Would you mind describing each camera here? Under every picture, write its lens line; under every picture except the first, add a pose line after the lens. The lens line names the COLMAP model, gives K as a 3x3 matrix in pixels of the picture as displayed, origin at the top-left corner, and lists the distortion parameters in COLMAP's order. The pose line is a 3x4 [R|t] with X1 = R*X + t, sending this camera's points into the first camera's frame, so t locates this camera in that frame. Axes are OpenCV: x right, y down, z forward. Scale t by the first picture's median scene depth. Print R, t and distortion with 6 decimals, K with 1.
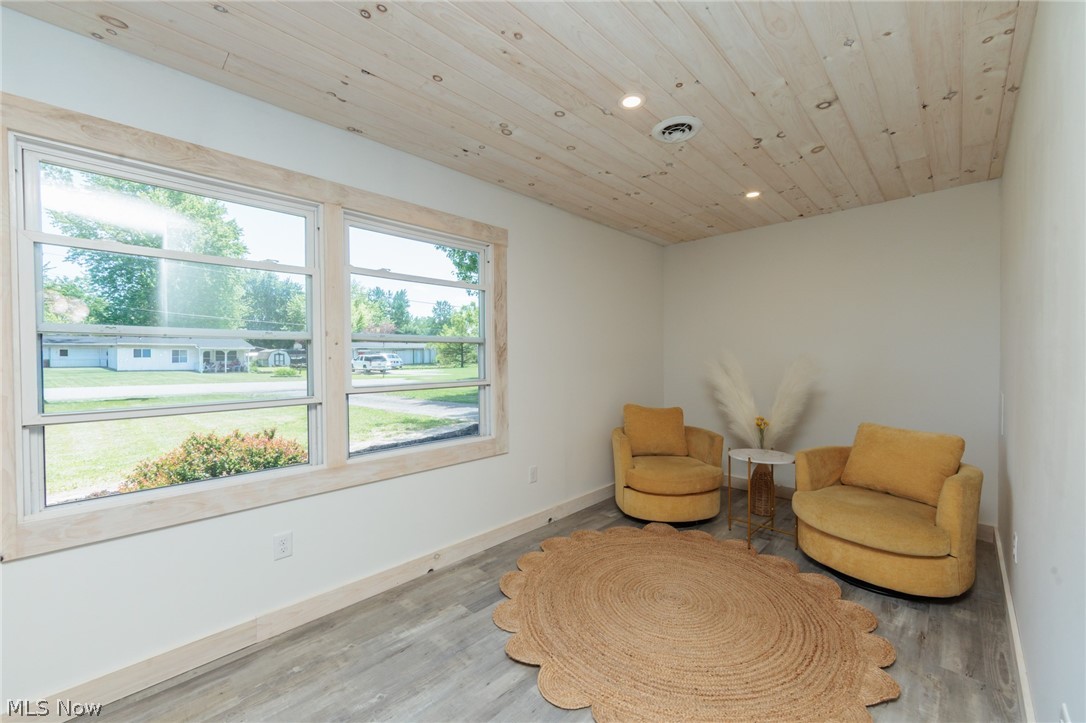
lens RADIAL K [[428.7, 0, 556.2], [0, 428.7, 354.6], [0, 0, 1]] dist [-0.002488, 0.000426]
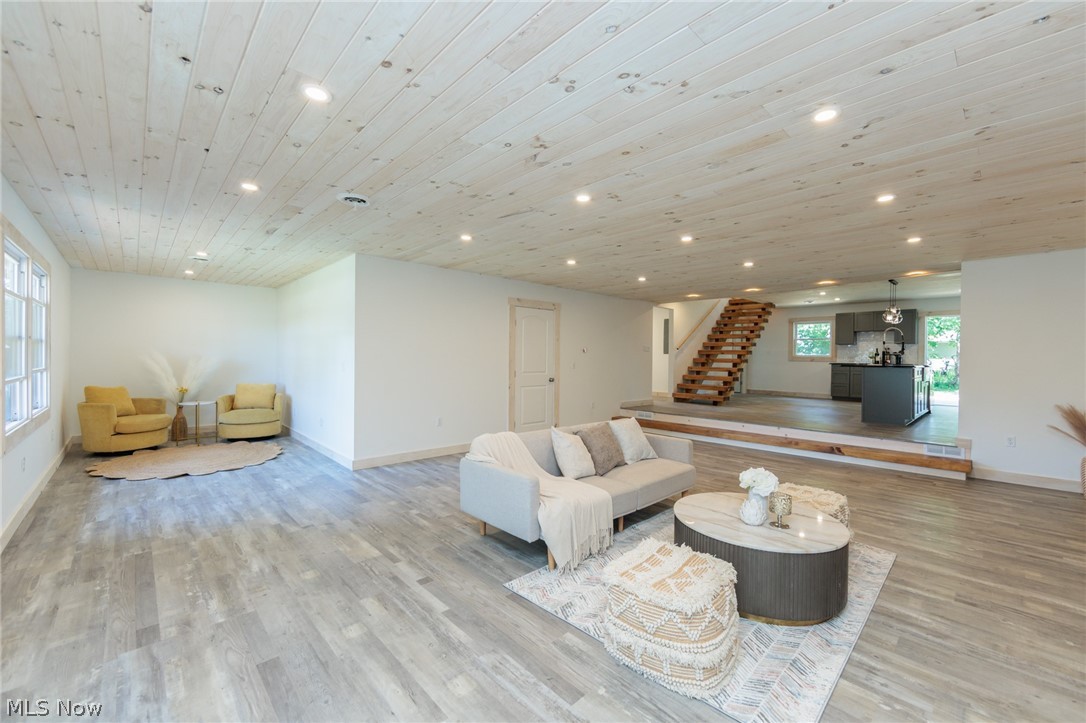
lens RADIAL K [[428.7, 0, 536.9], [0, 428.7, 367.8], [0, 0, 1]] dist [-0.002488, 0.000426]
pose [[0.059951, -0.017401, 0.998050, -1.656412], [-0.014415, 0.999729, 0.018296, 0.002872], [-0.998097, -0.015484, 0.059684, -0.844368]]
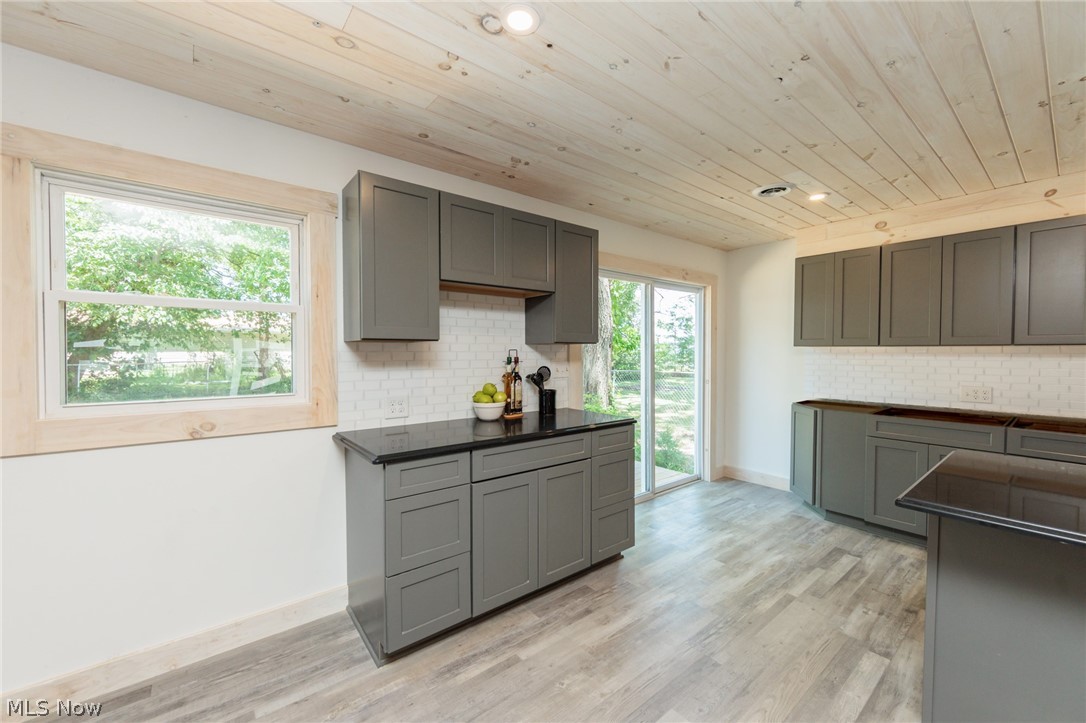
lens RADIAL K [[428.7, 0, 546.8], [0, 428.7, 361.6], [0, 0, 1]] dist [-0.002488, 0.000426]
pose [[-0.992968, 0.002032, 0.118369, 2.124366], [0.004810, 0.999720, 0.023186, -0.164573], [-0.118289, 0.023592, -0.992699, -2.704188]]
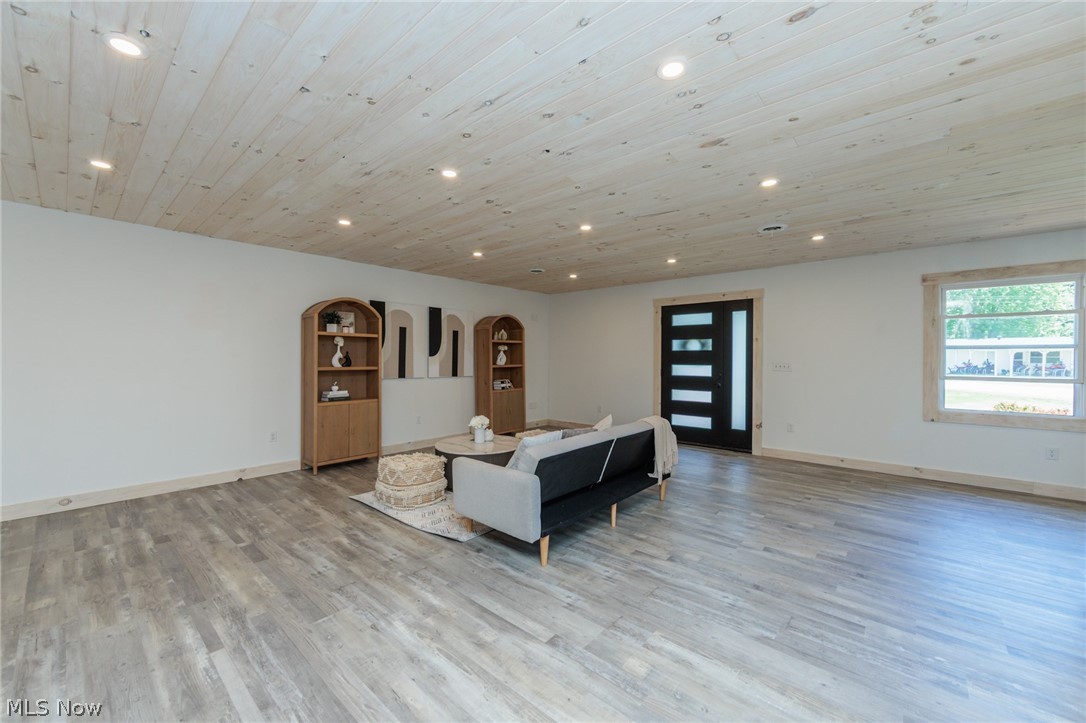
lens RADIAL K [[428.7, 0, 541.0], [0, 428.7, 362.9], [0, 0, 1]] dist [-0.002488, 0.000426]
pose [[0.044645, 0.019689, -0.998809, 0.933375], [-0.002751, 0.999804, 0.019586, -0.003796], [0.998999, 0.001874, 0.044690, -1.106455]]
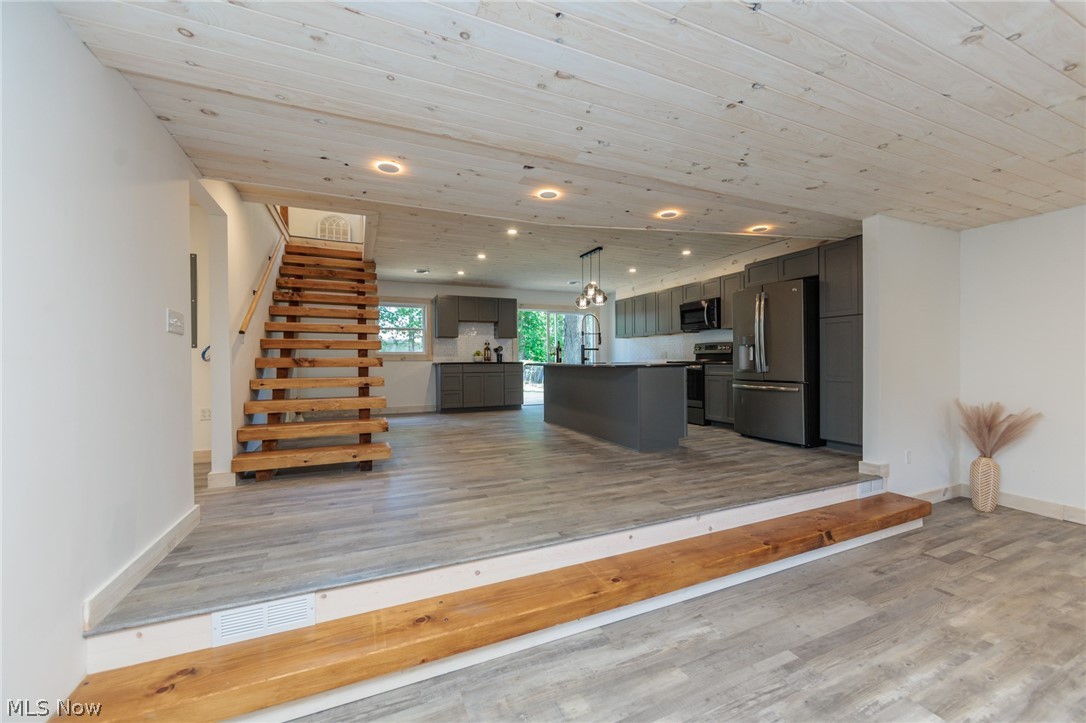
lens RADIAL K [[428.7, 0, 548.6], [0, 428.7, 362.2], [0, 0, 1]] dist [-0.002488, 0.000426]
pose [[-0.925739, 0.010575, 0.378015, 0.727513], [0.012787, 0.999913, 0.003341, -0.013454], [-0.377946, 0.007927, -0.925794, -0.983258]]
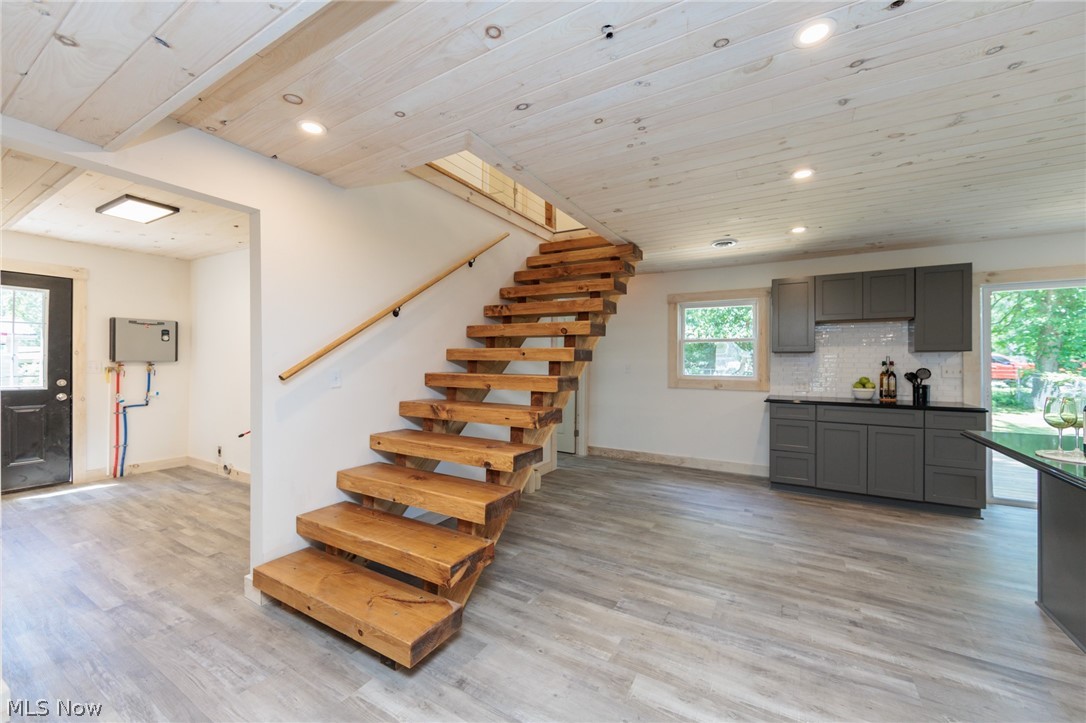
lens RADIAL K [[428.7, 0, 544.5], [0, 428.7, 357.2], [0, 0, 1]] dist [-0.002488, 0.000426]
pose [[-0.232908, 0.014257, 0.972394, 1.099427], [-0.004722, 0.999864, -0.015791, -0.135286], [-0.972487, -0.008269, -0.232809, -2.134702]]
